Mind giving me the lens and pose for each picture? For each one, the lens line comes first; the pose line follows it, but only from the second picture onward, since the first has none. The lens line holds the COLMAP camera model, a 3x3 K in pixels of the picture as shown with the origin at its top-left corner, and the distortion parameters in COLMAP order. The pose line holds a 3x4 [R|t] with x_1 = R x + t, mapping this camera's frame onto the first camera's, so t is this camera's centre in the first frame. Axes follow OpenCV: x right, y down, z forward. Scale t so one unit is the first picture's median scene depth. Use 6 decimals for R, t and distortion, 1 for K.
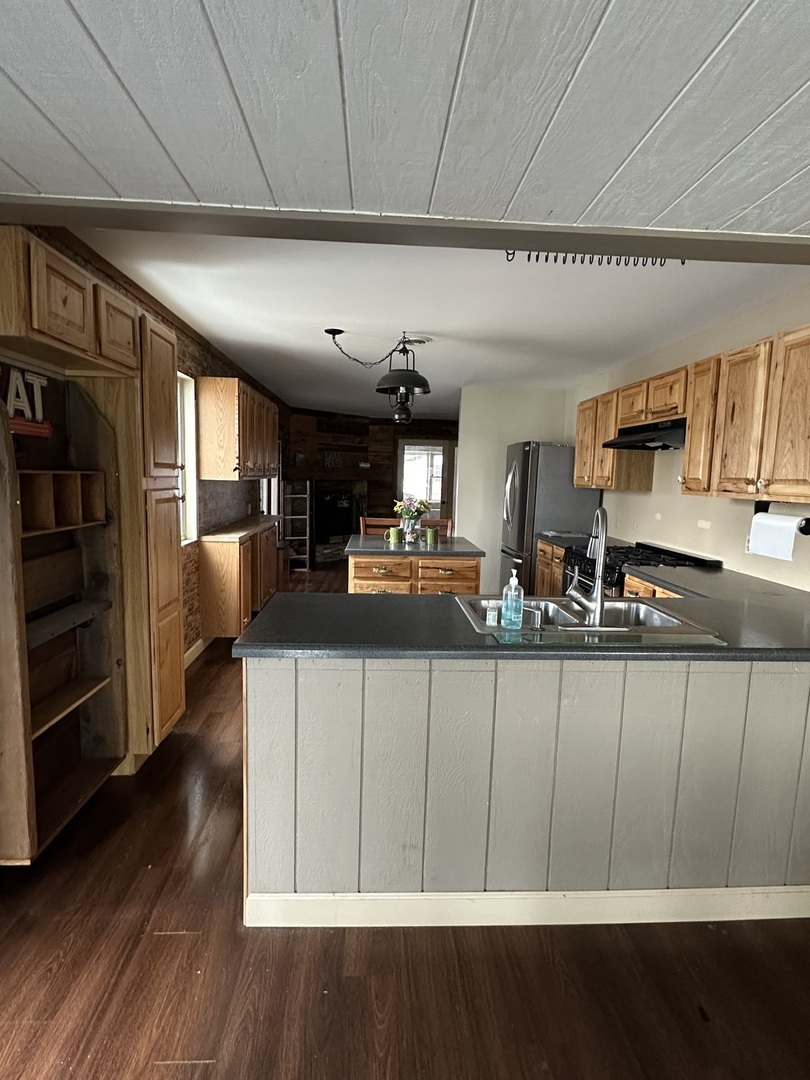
lens RADIAL K [[541.3, 0, 404.9], [0, 541.3, 539.5], [0, 0, 1]] dist [-0.011620, -0.000174]
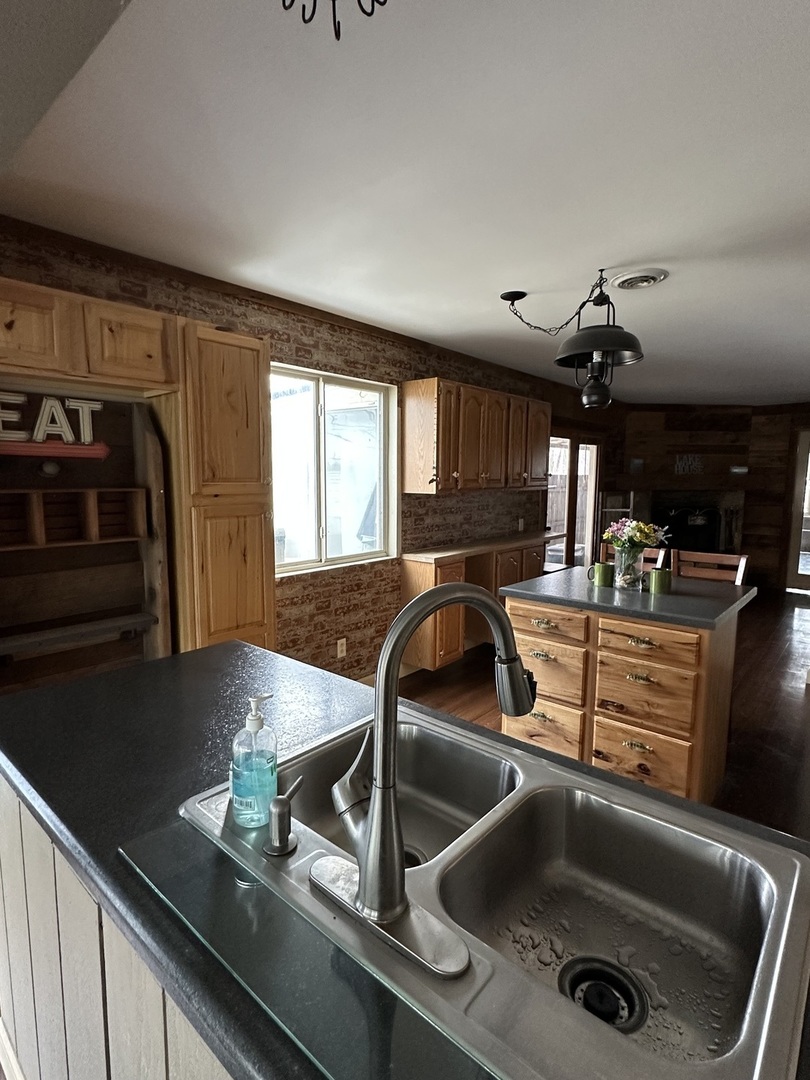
lens RADIAL K [[541.3, 0, 405.5], [0, 541.3, 538.5], [0, 0, 1]] dist [-0.011620, -0.000174]
pose [[0.722993, 0.055594, -0.688615, 0.293032], [-0.067852, 0.997652, 0.009303, -0.045870], [0.687516, 0.039998, 0.725067, 0.365533]]
